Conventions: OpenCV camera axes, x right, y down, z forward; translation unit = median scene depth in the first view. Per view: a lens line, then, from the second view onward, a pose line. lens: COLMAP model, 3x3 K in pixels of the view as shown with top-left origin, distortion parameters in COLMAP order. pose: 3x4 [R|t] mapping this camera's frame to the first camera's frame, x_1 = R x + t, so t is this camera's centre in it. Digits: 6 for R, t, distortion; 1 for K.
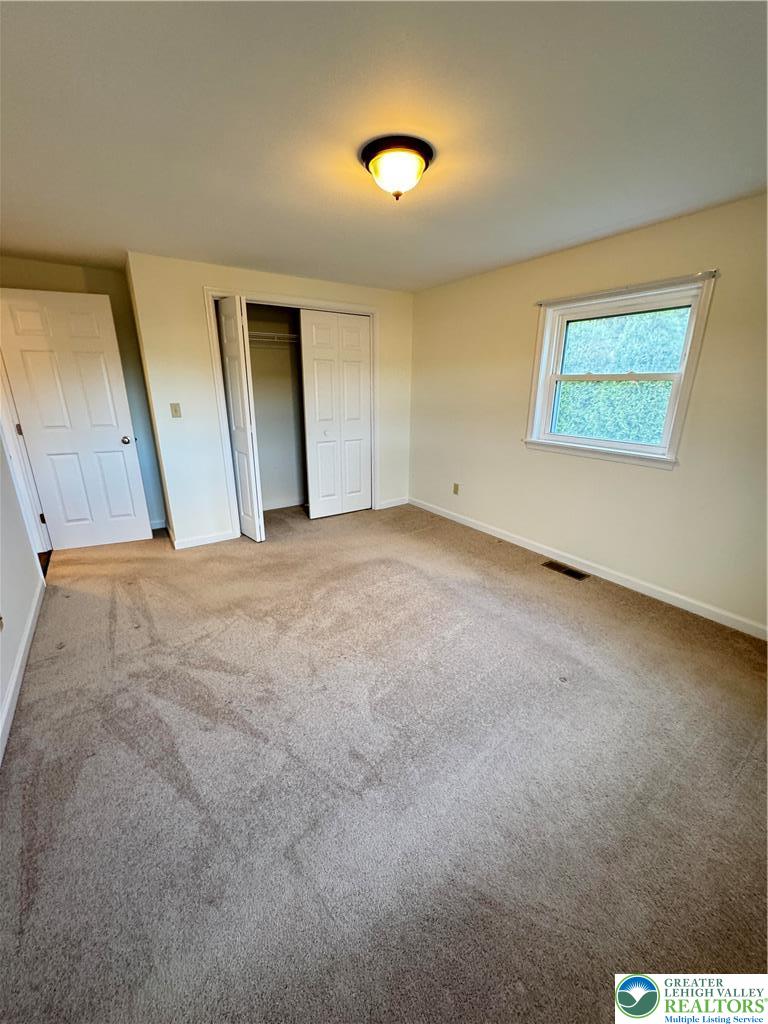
lens RADIAL K [[407.2, 0, 385.3], [0, 407.2, 512.1], [0, 0, 1]] dist [-0.000865, 0.000351]
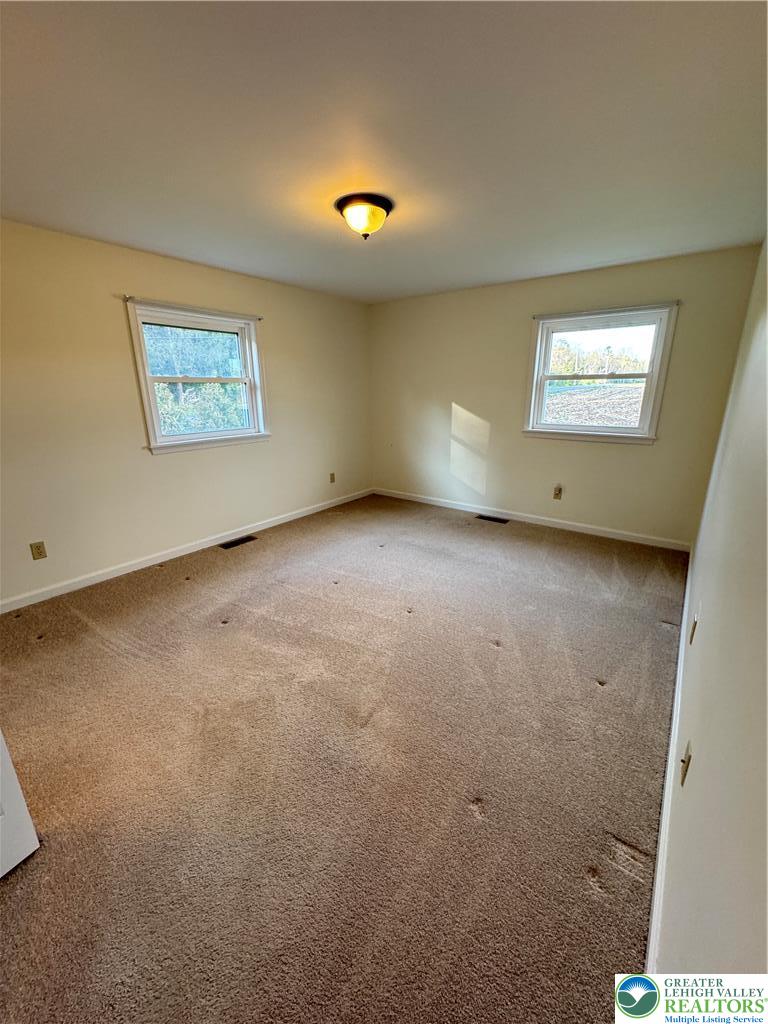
lens RADIAL K [[407.2, 0, 385.3], [0, 407.2, 512.1], [0, 0, 1]] dist [-0.000865, 0.000351]
pose [[-0.326061, -0.275919, 0.904186, -0.773064], [0.287986, 0.882006, 0.373001, -0.263187], [-0.900416, 0.382014, -0.208127, 0.859351]]
